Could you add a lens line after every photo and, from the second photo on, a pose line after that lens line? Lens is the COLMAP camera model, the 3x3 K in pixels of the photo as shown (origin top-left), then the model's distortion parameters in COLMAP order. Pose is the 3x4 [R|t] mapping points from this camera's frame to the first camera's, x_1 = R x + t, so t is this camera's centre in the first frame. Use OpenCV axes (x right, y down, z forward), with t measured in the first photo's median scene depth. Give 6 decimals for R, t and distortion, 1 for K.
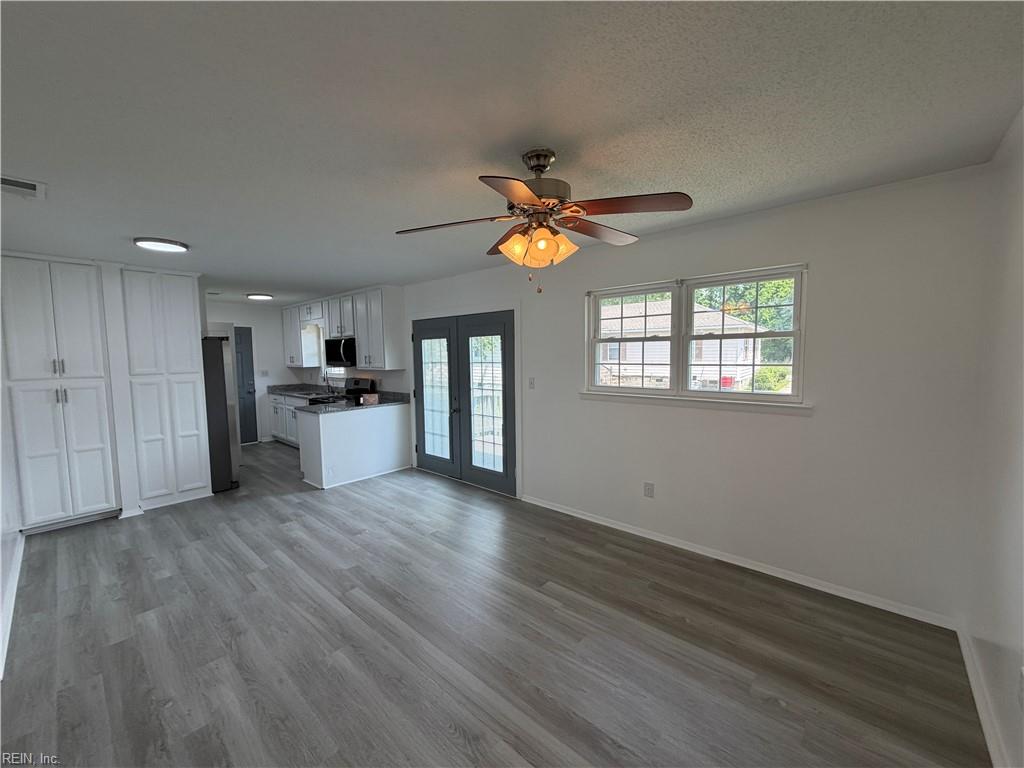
lens RADIAL K [[408.0, 0, 512.7], [0, 408.0, 385.1], [0, 0, 1]] dist [-0.009283, -0.000107]
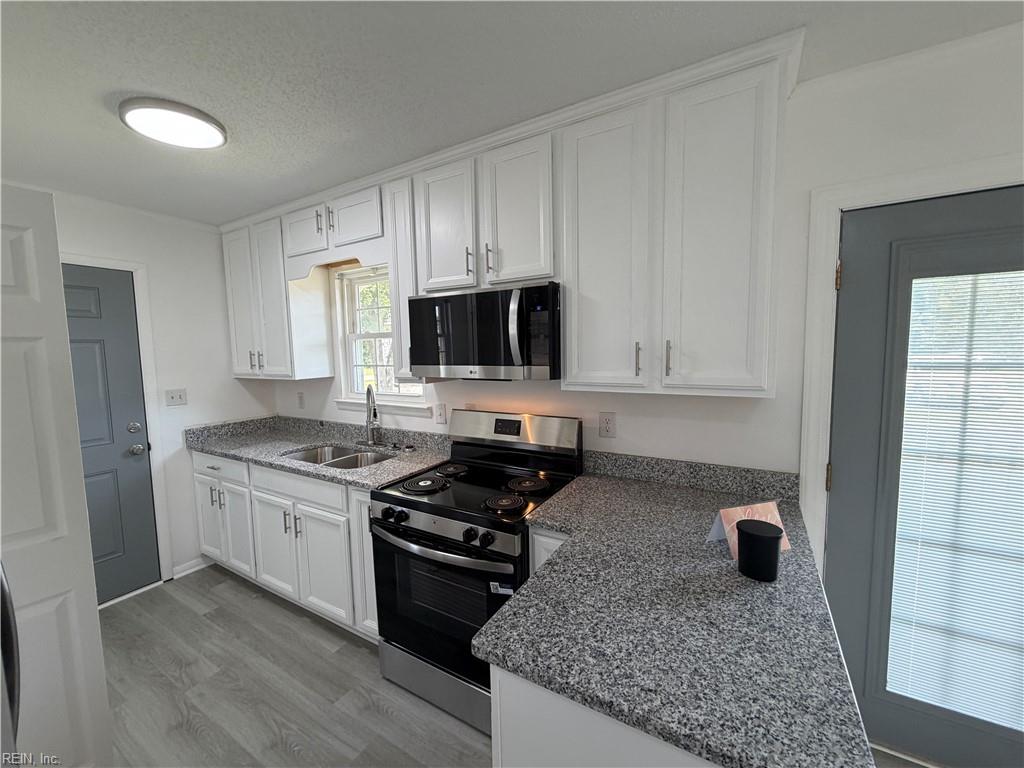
lens RADIAL K [[408.0, 0, 511.1], [0, 408.0, 384.1], [0, 0, 1]] dist [-0.009283, -0.000107]
pose [[0.981174, -0.020126, 0.192075, -0.694707], [0.020067, 0.999796, 0.002254, -0.065642], [-0.192082, 0.001643, 0.981378, 1.050732]]
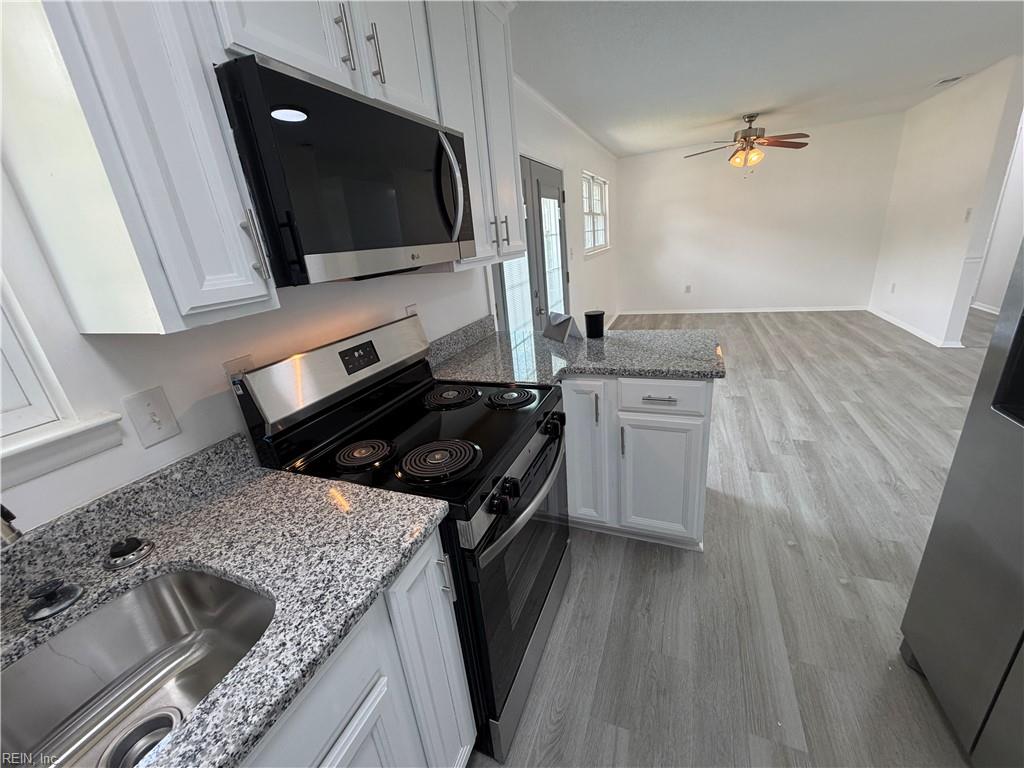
lens RADIAL K [[408.0, 0, 506.4], [0, 408.0, 384.0], [0, 0, 1]] dist [-0.009283, -0.000107]
pose [[-0.315838, -0.272630, 0.908801, -0.937309], [0.180795, 0.922987, 0.339718, -0.080793], [-0.931429, 0.271602, -0.242224, 1.510350]]
